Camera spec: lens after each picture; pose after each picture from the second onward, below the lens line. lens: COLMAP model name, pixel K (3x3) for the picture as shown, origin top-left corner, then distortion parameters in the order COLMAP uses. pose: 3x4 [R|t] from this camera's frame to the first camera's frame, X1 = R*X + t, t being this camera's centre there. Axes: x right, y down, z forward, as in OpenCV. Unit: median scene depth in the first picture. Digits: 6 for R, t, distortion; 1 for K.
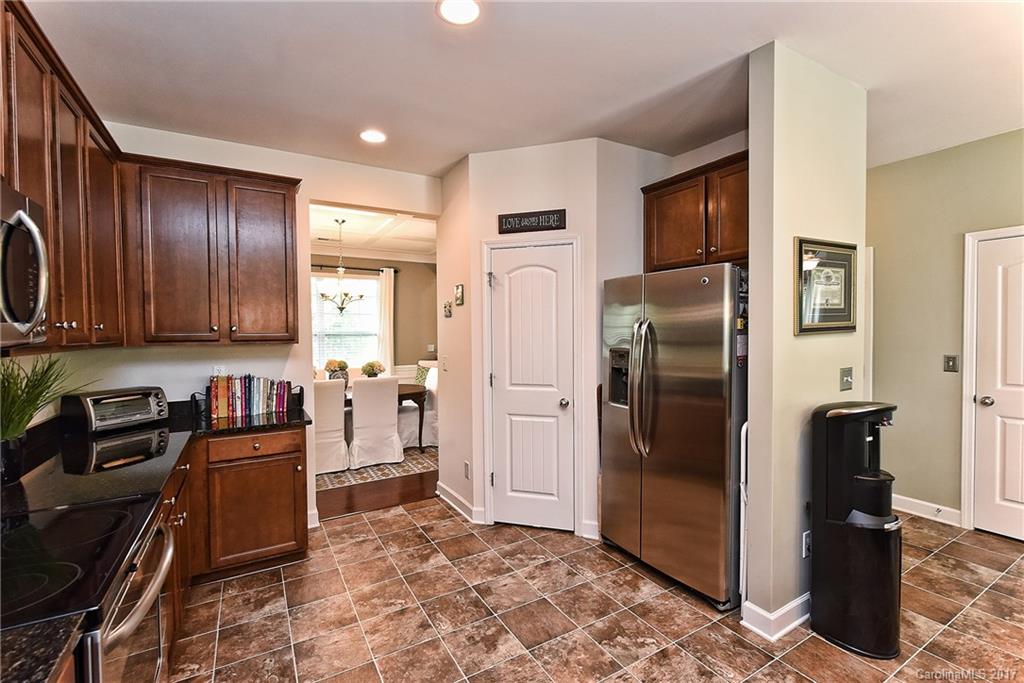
lens RADIAL K [[453.2, 0, 513.9], [0, 453.2, 339.0], [0, 0, 1]] dist [0.004401, 0.000071]
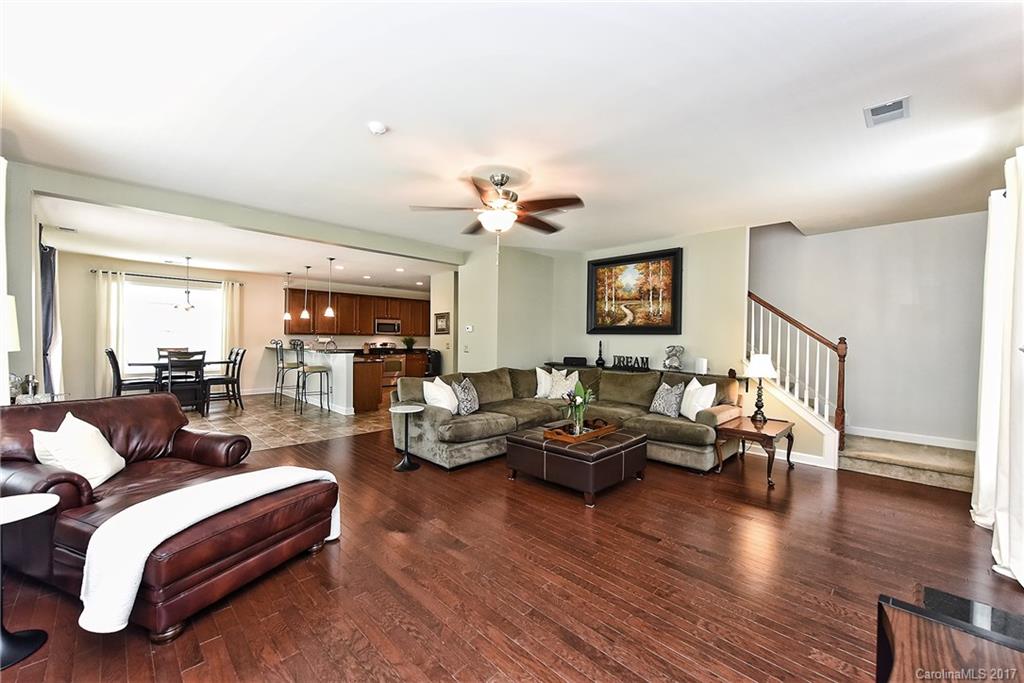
lens RADIAL K [[405.6, 0, 514.0], [0, 405.6, 341.9], [0, 0, 1]] dist [-0.000142, -0.000396]
pose [[0.247707, 0.019478, -0.968639, 3.376658], [-0.032749, 0.999395, 0.011722, -0.006710], [0.968281, 0.028818, 0.248195, 0.532035]]
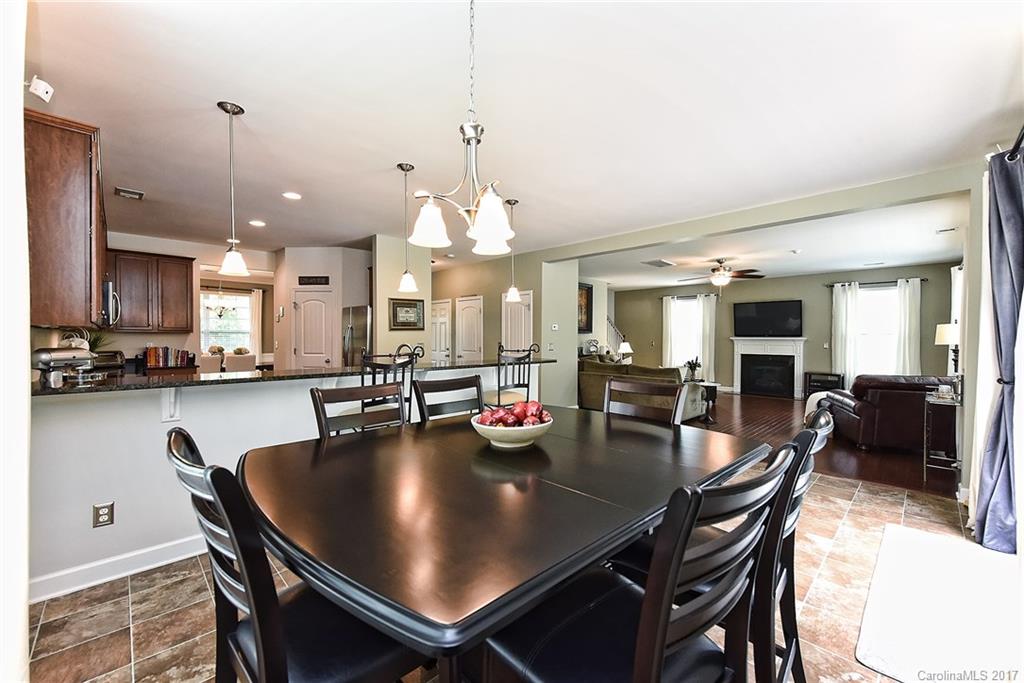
lens RADIAL K [[405.6, 0, 514.0], [0, 405.6, 341.9], [0, 0, 1]] dist [-0.000142, -0.000396]
pose [[0.971082, 0.011040, 0.238491, 0.547328], [-0.009649, 0.999929, -0.006999, 0.052719], [-0.238551, 0.004495, 0.971120, -1.235904]]
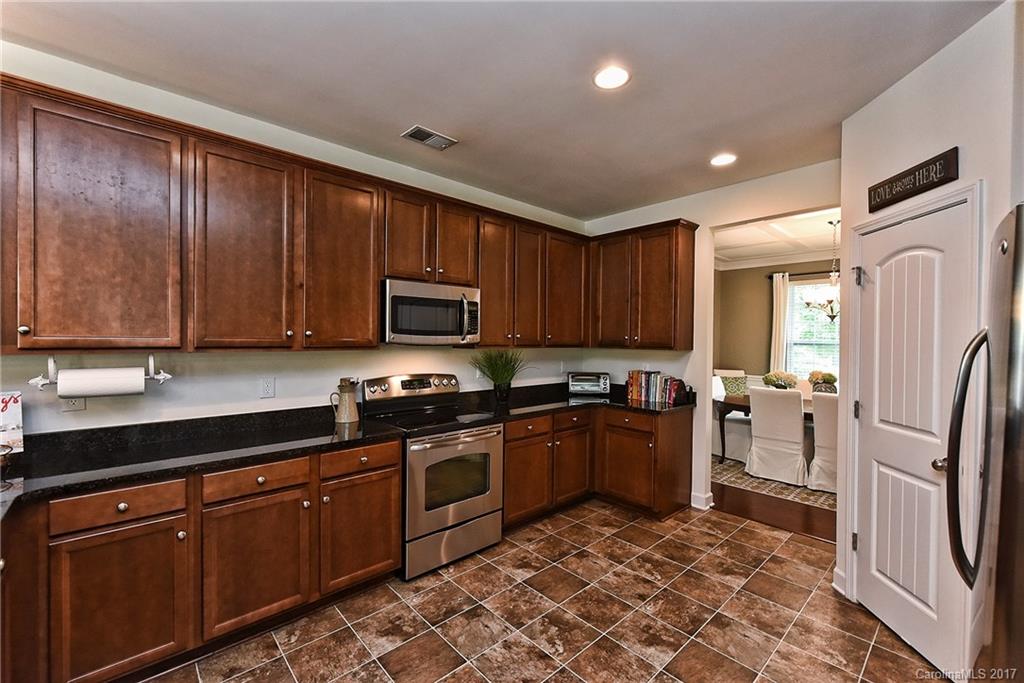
lens RADIAL K [[423.4, 0, 512.0], [0, 423.4, 341.5], [0, 0, 1]] dist [-0.002777, -0.000665]
pose [[0.204090, 0.020077, -0.978746, 0.558351], [-0.028521, 0.999487, 0.014555, -0.017992], [0.978537, 0.024944, 0.204558, 0.317288]]
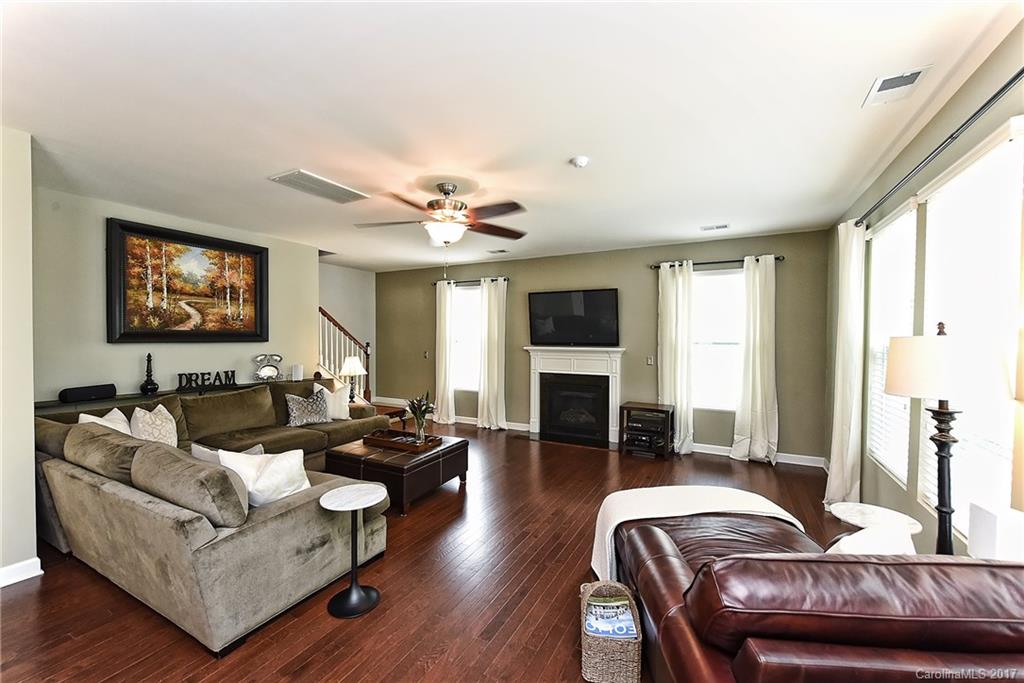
lens RADIAL K [[411.3, 0, 516.4], [0, 411.3, 343.7], [0, 0, 1]] dist [-0.003152, -0.000623]
pose [[0.849923, 0.001832, 0.526904, 1.850343], [-0.001878, 0.999998, -0.000447, -0.035417], [-0.526904, -0.000610, 0.849925, -0.260955]]
